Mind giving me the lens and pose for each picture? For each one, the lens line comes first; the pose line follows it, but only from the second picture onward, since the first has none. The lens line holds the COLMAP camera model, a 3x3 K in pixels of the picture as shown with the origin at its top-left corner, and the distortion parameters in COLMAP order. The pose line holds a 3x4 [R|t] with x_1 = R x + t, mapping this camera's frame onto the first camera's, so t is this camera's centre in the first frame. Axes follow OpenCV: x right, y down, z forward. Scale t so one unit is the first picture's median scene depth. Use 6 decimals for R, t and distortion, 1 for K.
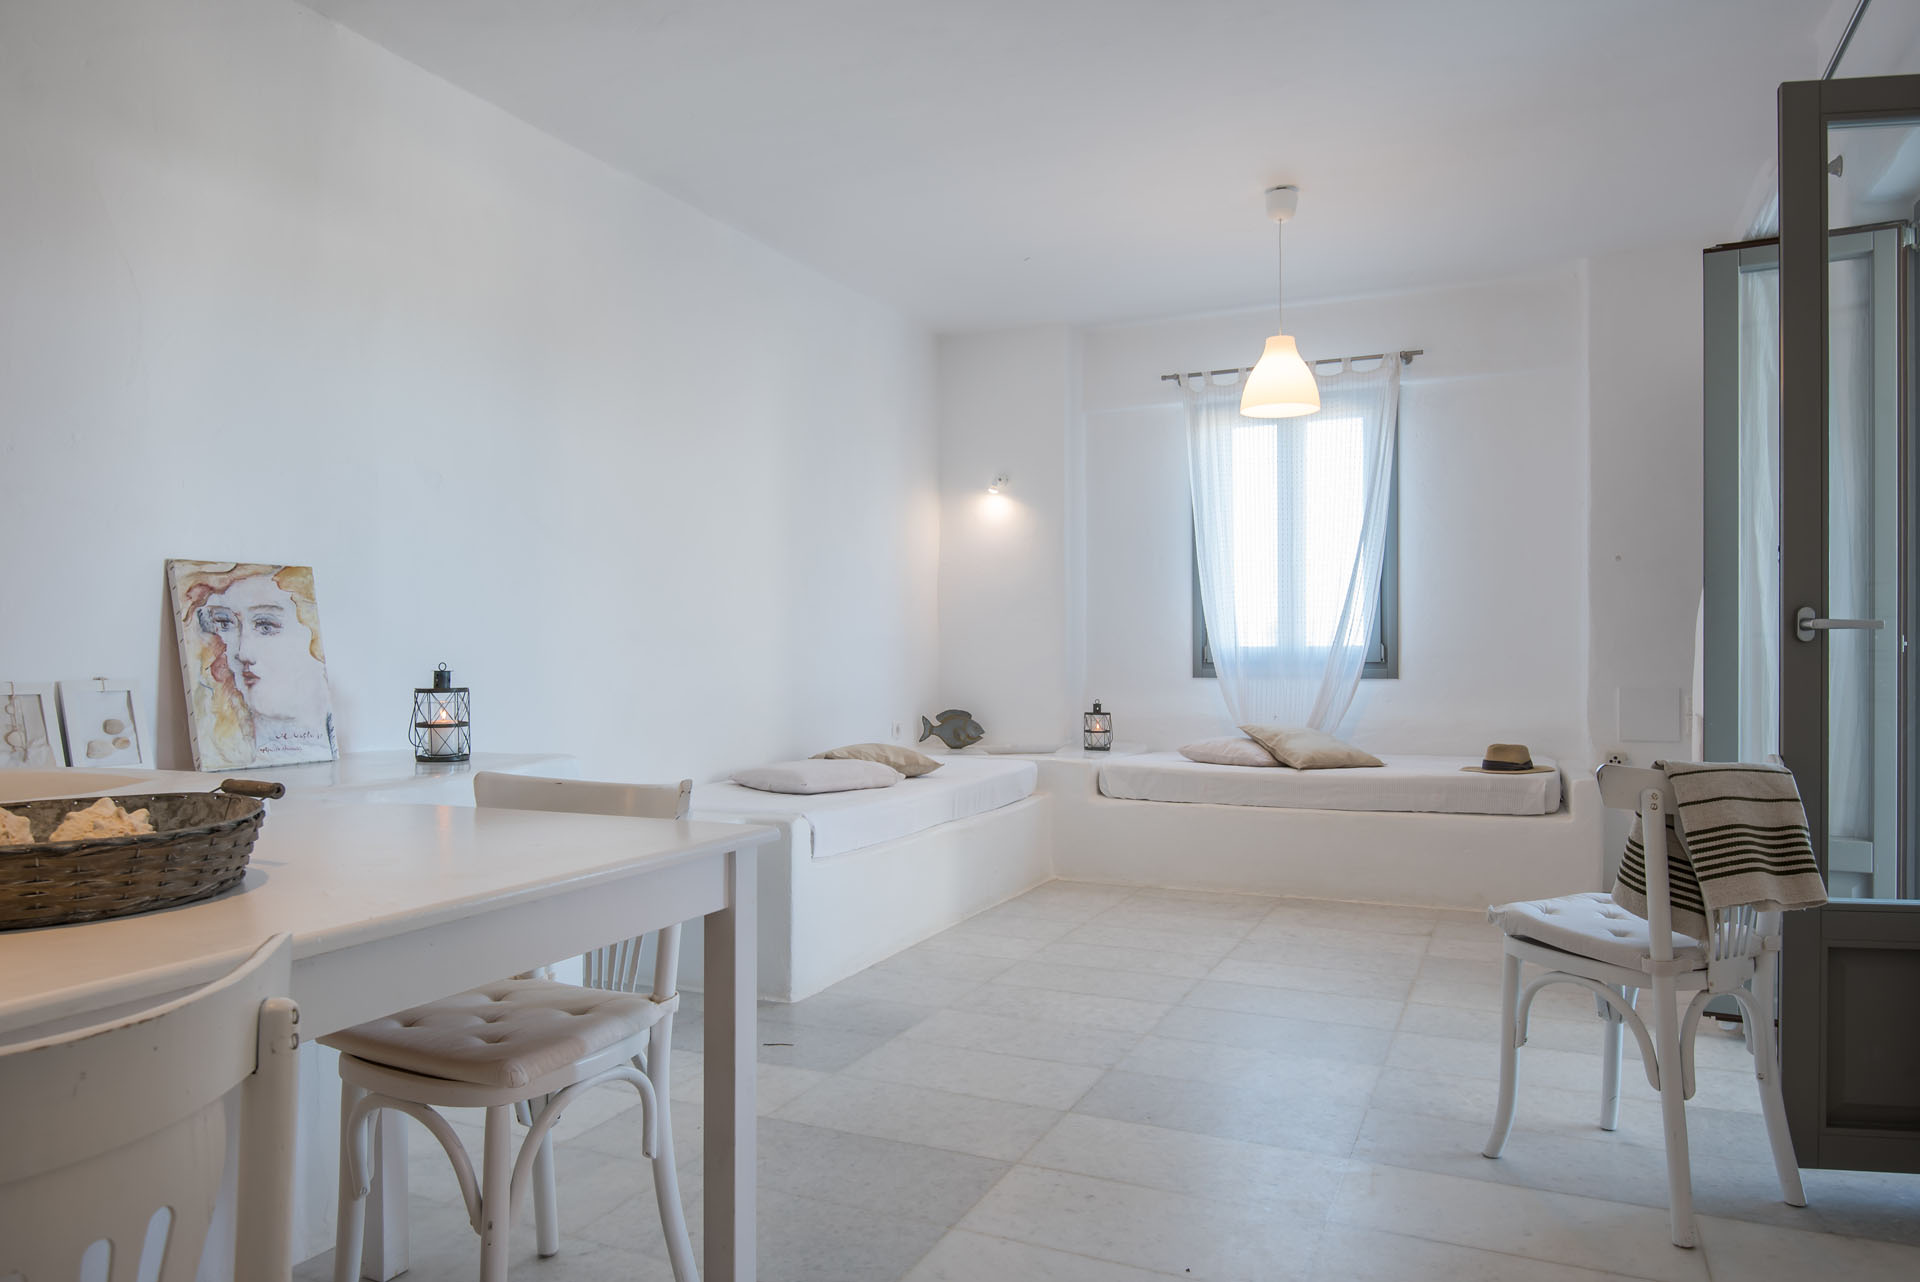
lens RADIAL K [[1174.1, 0, 960.0], [0, 1174.1, 641.0], [0, 0, 1]] dist [0.076083, -0.057707]
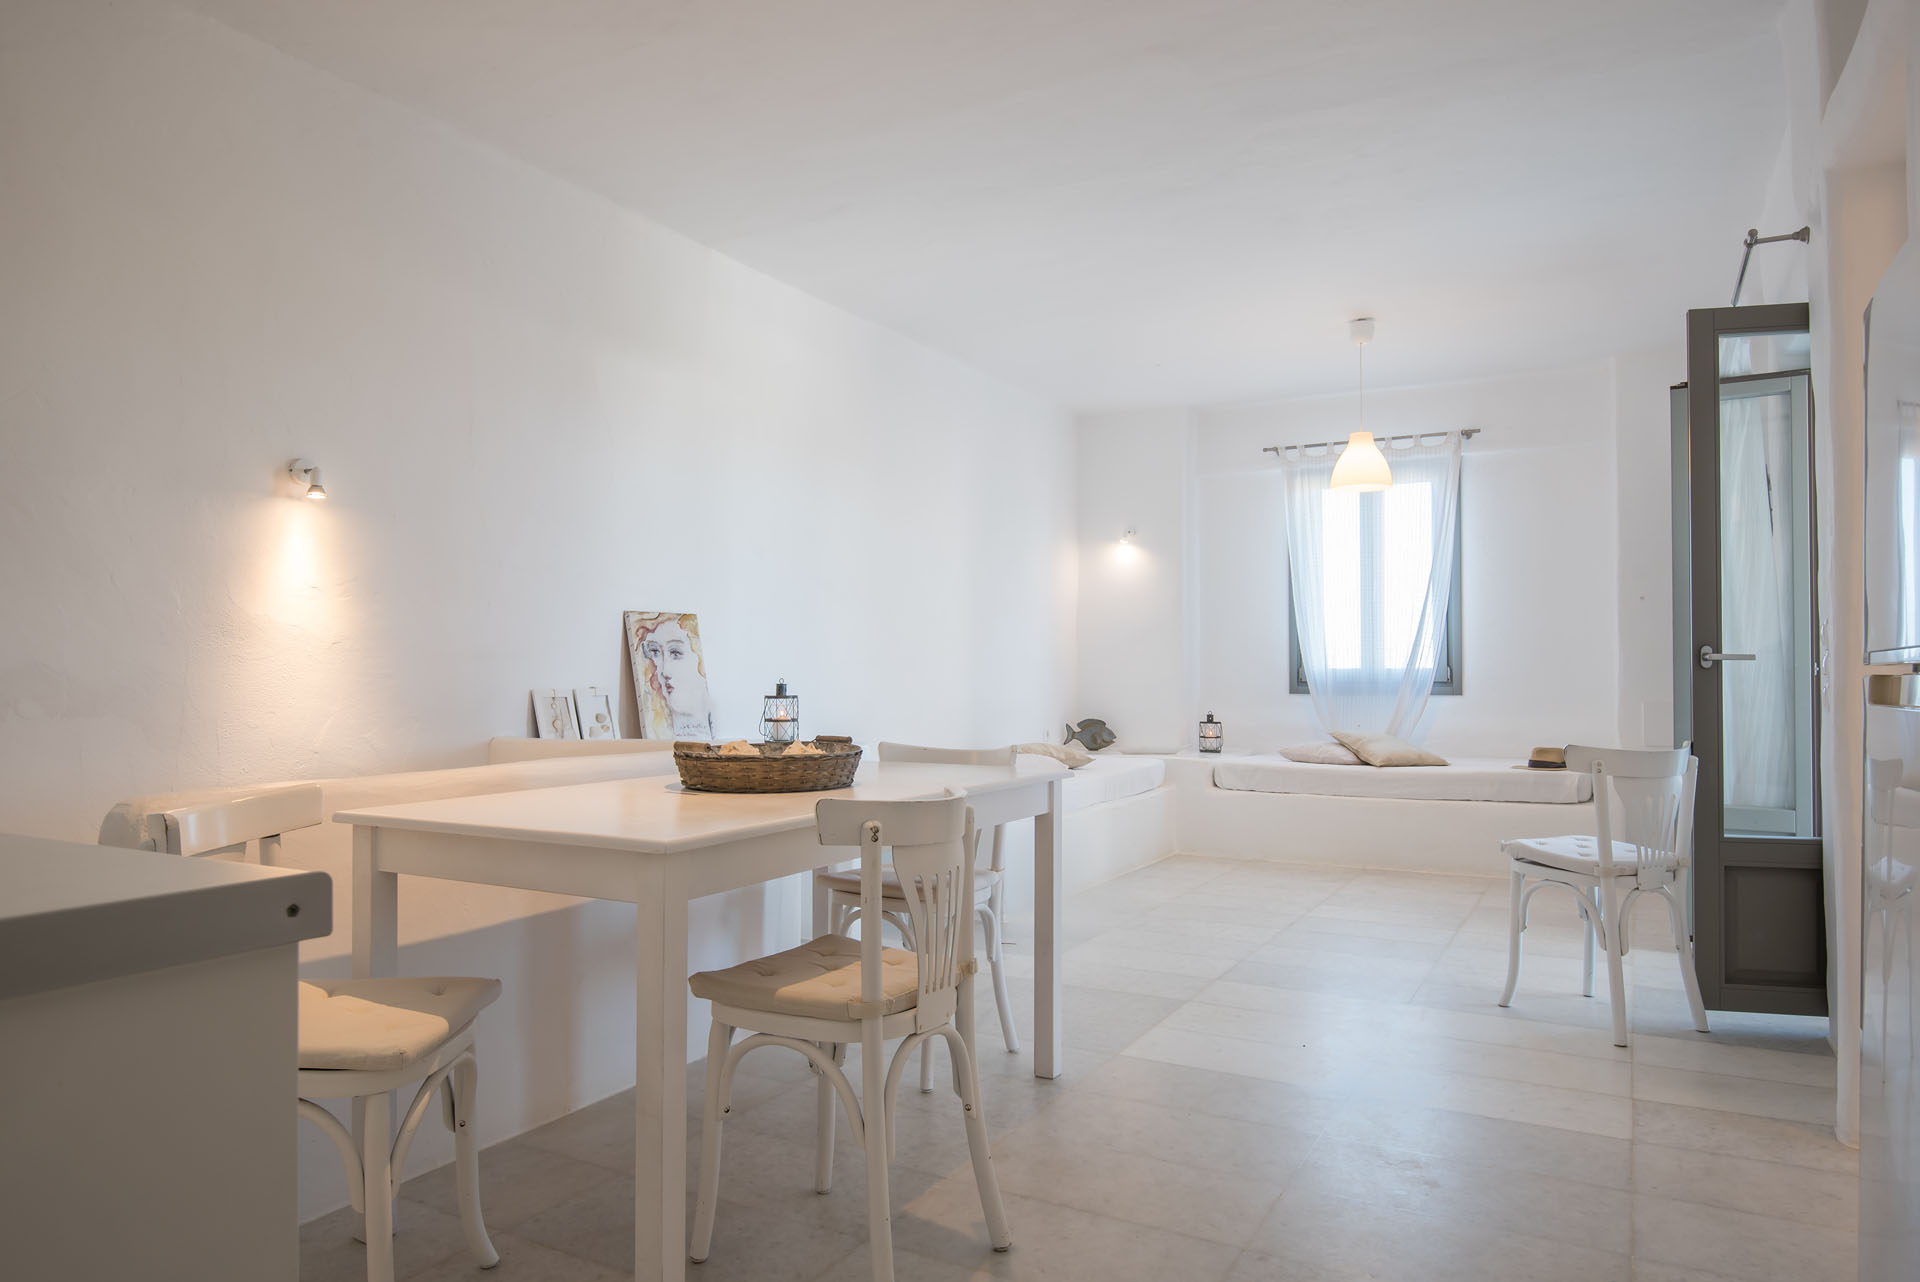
lens RADIAL K [[1174.1, 0, 960.0], [0, 1174.1, 641.0], [0, 0, 1]] dist [0.076083, -0.057707]
pose [[0.997904, 0.001634, -0.064688, -0.077971], [-0.002688, 0.999865, -0.016220, -0.003333], [0.064652, 0.016360, 0.997774, -0.296954]]
